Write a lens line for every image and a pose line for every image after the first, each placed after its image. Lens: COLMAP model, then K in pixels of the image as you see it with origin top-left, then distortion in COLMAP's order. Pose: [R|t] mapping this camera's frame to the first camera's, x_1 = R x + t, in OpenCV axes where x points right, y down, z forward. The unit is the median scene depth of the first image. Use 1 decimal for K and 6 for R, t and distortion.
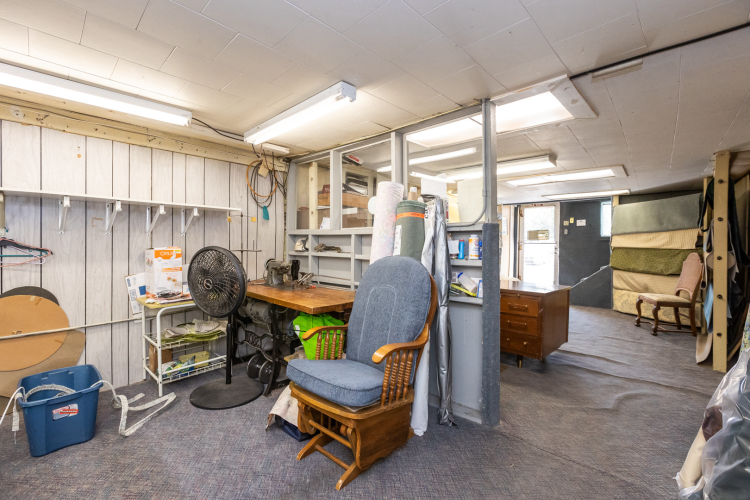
lens RADIAL K [[338.1, 0, 375.0], [0, 338.1, 250.0], [0, 0, 1]] dist [-0.002528, 0.000139]
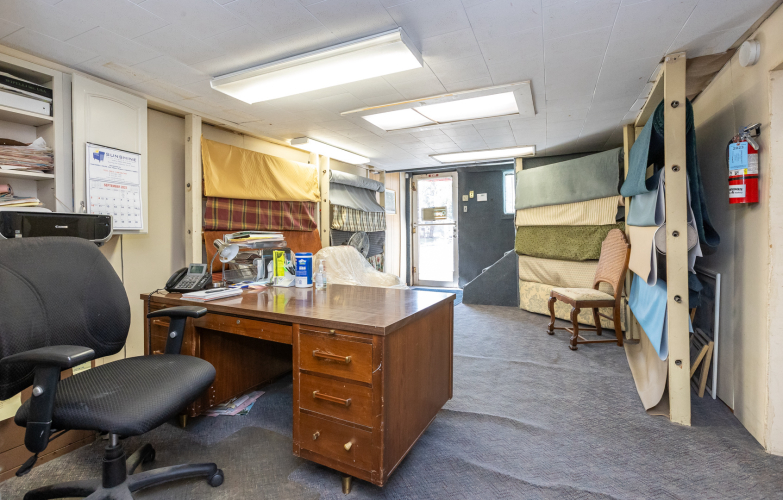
lens RADIAL K [[375.6, 0, 391.9], [0, 375.6, 238.8], [0, 0, 1]] dist [-0.000955, -0.000077]
pose [[0.956509, -0.027697, 0.290383, 0.231990], [0.027286, 0.999613, 0.005466, 0.010501], [-0.290422, 0.002695, 0.956895, 0.338306]]
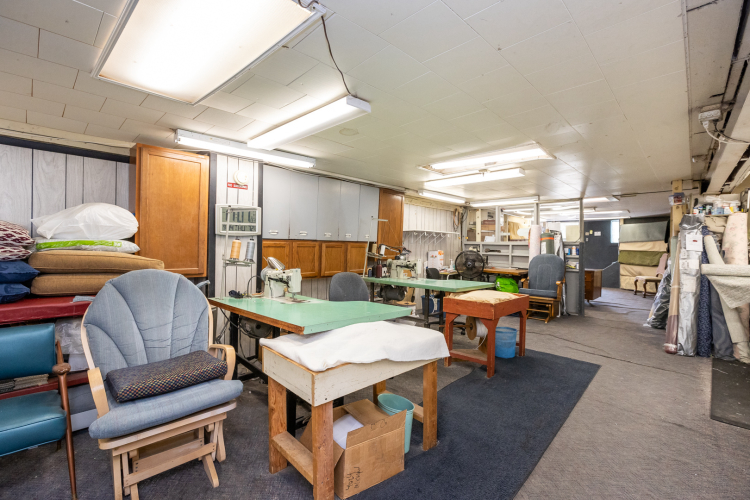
lens RADIAL K [[338.1, 0, 375.0], [0, 338.1, 250.0], [0, 0, 1]] dist [-0.002528, 0.000139]
pose [[0.999989, 0.001959, 0.004217, -0.603397], [-0.001938, 0.999986, -0.004881, 0.001347], [-0.004226, 0.004872, 0.999979, -0.777906]]
